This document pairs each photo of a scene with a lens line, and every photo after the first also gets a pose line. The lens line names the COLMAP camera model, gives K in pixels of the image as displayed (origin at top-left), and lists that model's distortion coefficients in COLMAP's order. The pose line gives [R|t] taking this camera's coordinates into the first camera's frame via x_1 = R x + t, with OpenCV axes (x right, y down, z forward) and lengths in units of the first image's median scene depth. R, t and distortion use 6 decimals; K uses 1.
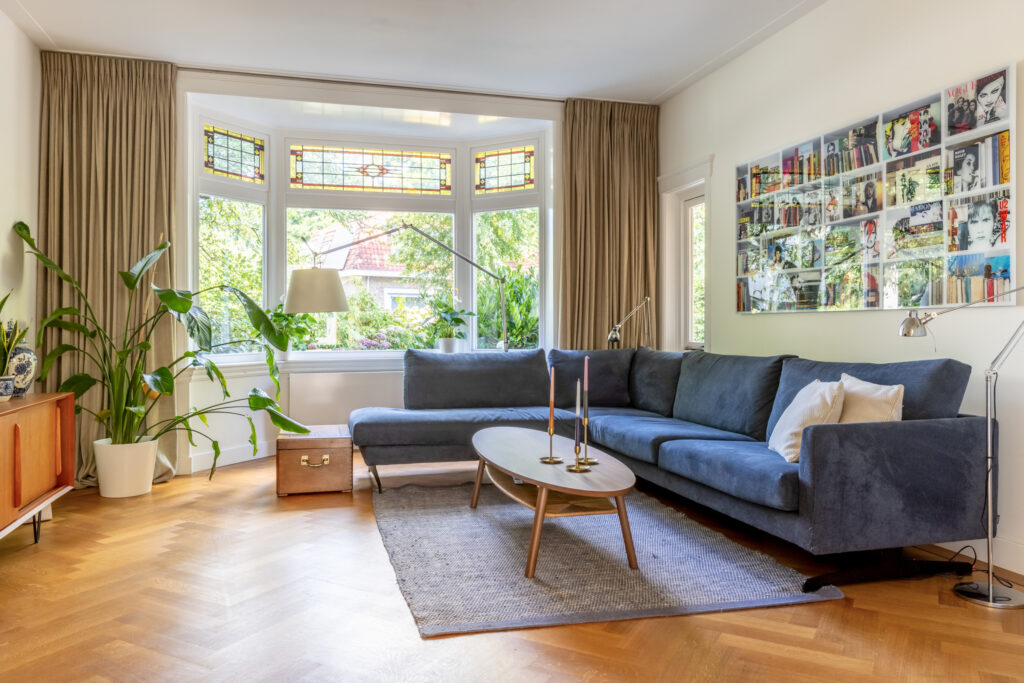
lens RADIAL K [[740.4, 0, 498.8], [0, 740.4, 331.6], [0, 0, 1]] dist [-0.018448, 0.015167]
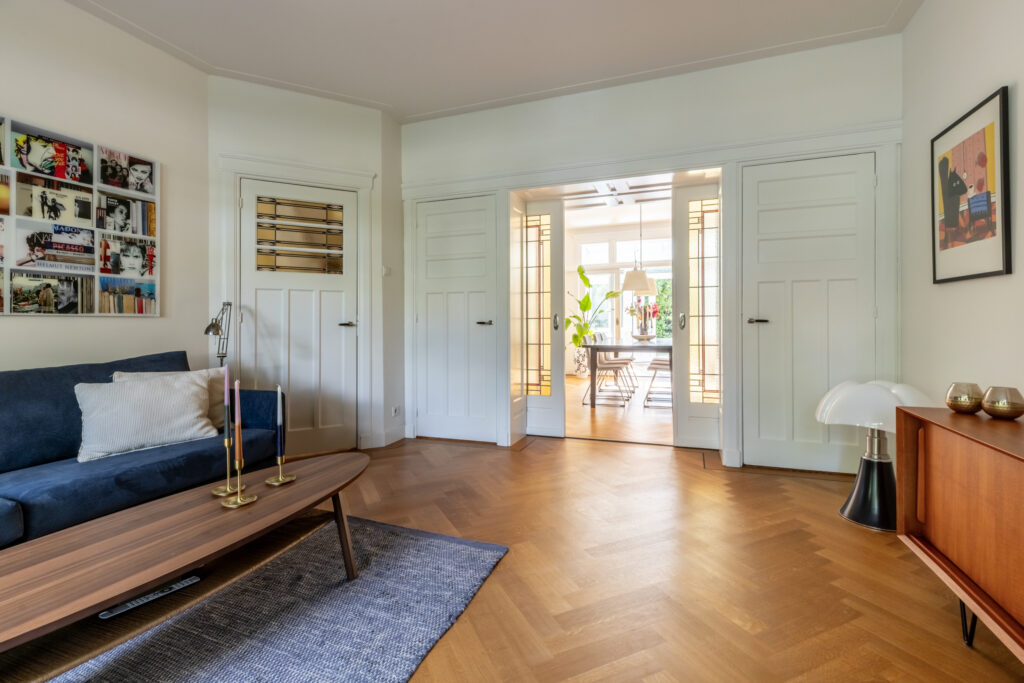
lens RADIAL K [[457.0, 0, 518.9], [0, 457.0, 342.6], [0, 0, 1]] dist [0.000526, 0.000181]
pose [[-0.805719, -0.023410, 0.591836, -0.423150], [0.003772, 0.998996, 0.044650, -0.017531], [-0.592286, 0.038208, -0.804821, 1.127687]]
